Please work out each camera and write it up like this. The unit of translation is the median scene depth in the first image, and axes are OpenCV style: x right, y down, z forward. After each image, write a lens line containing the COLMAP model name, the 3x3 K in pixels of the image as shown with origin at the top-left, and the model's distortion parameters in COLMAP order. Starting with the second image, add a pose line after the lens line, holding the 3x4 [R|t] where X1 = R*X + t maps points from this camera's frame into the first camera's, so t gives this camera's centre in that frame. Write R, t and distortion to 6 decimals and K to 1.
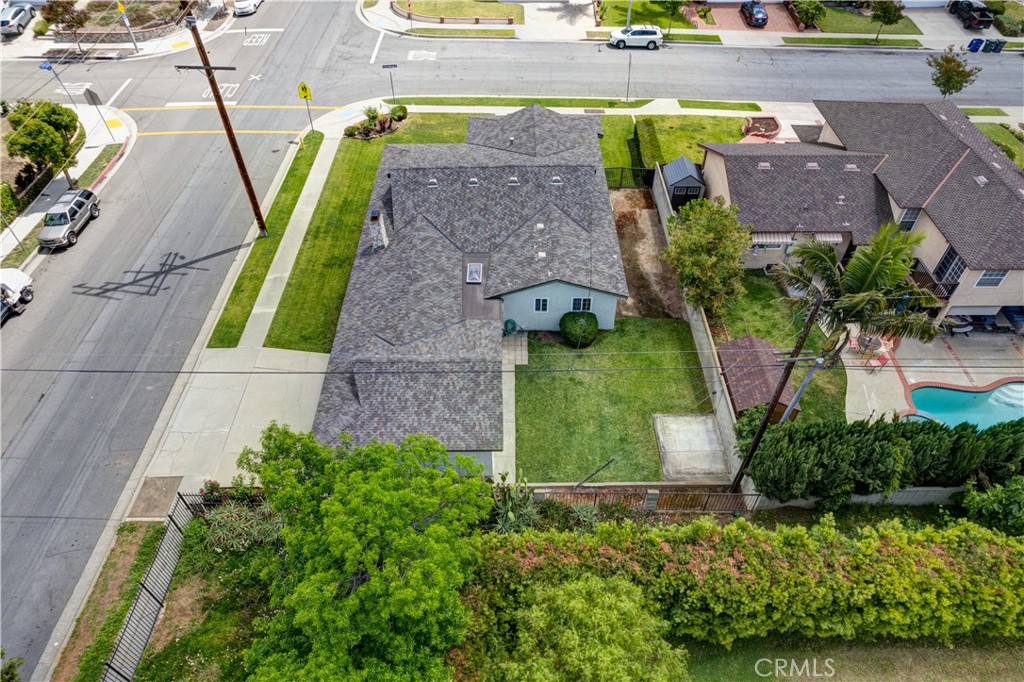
lens RADIAL K [[652.4, 0, 518.5], [0, 652.4, 348.2], [0, 0, 1]] dist [-0.073980, 0.067091]
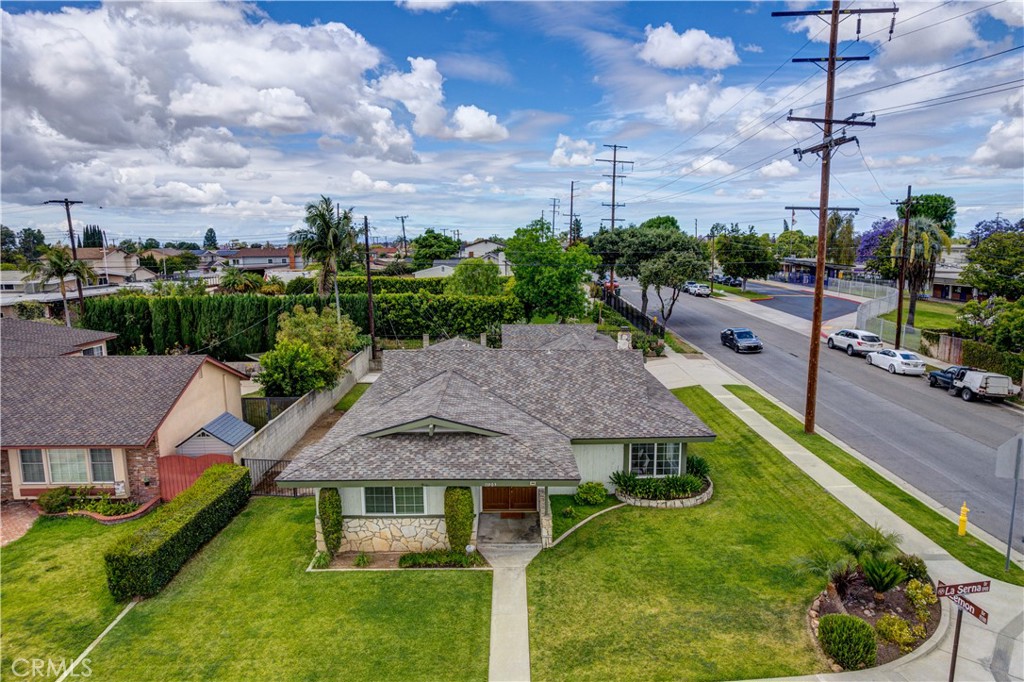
lens RADIAL K [[652.4, 0, 514.6], [0, 652.4, 347.6], [0, 0, 1]] dist [-0.073980, 0.067091]
pose [[-0.999859, 0.016577, 0.002657, -0.041605], [0.011515, 0.562009, 0.827051, -0.856936], [0.012217, 0.826965, -0.562121, 1.316063]]
